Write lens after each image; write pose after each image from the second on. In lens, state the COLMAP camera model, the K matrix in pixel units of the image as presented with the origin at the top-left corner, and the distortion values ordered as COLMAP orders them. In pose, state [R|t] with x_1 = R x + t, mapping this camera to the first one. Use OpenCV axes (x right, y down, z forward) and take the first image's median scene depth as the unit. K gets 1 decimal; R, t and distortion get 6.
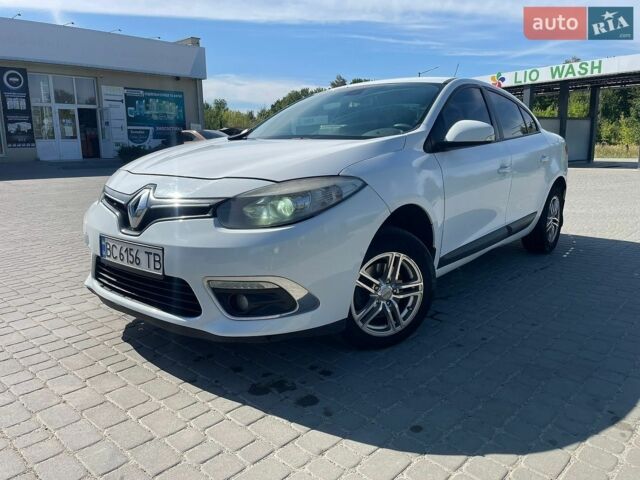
lens RADIAL K [[499.1, 0, 316.5], [0, 499.1, 244.5], [0, 0, 1]] dist [0.060019, -0.085871]
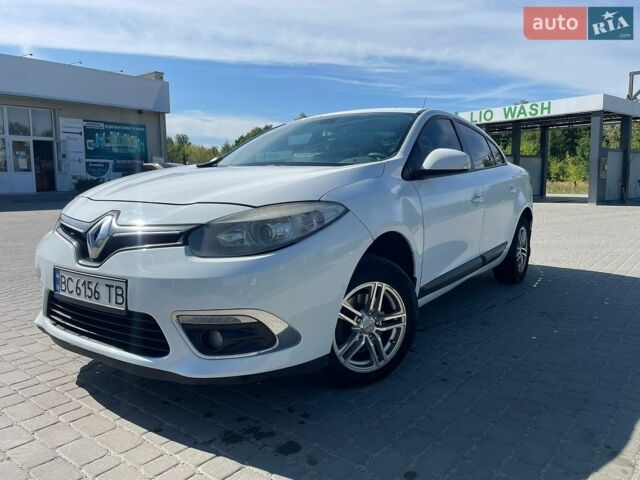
lens RADIAL K [[499.1, 0, 322.6], [0, 499.1, 240.7], [0, 0, 1]] dist [0.060019, -0.085871]
pose [[0.996373, -0.005152, 0.084936, -0.025640], [0.011659, 0.997017, -0.076301, 0.007874], [-0.084289, 0.077015, 0.993461, 0.054832]]
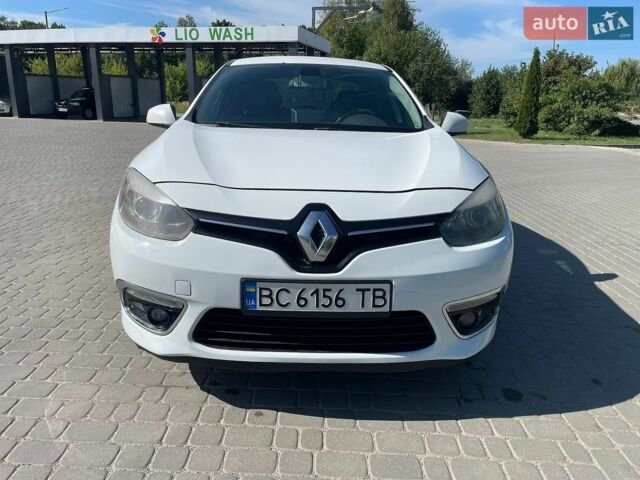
lens RADIAL K [[499.8, 0, 321.4], [0, 499.8, 241.2], [0, 0, 1]] dist [0.047981, 0.002734]
pose [[0.745985, -0.155450, 0.647566, -0.765890], [0.100761, 0.987527, 0.120984, -0.142346], [-0.658296, -0.025003, 0.752344, 0.362541]]
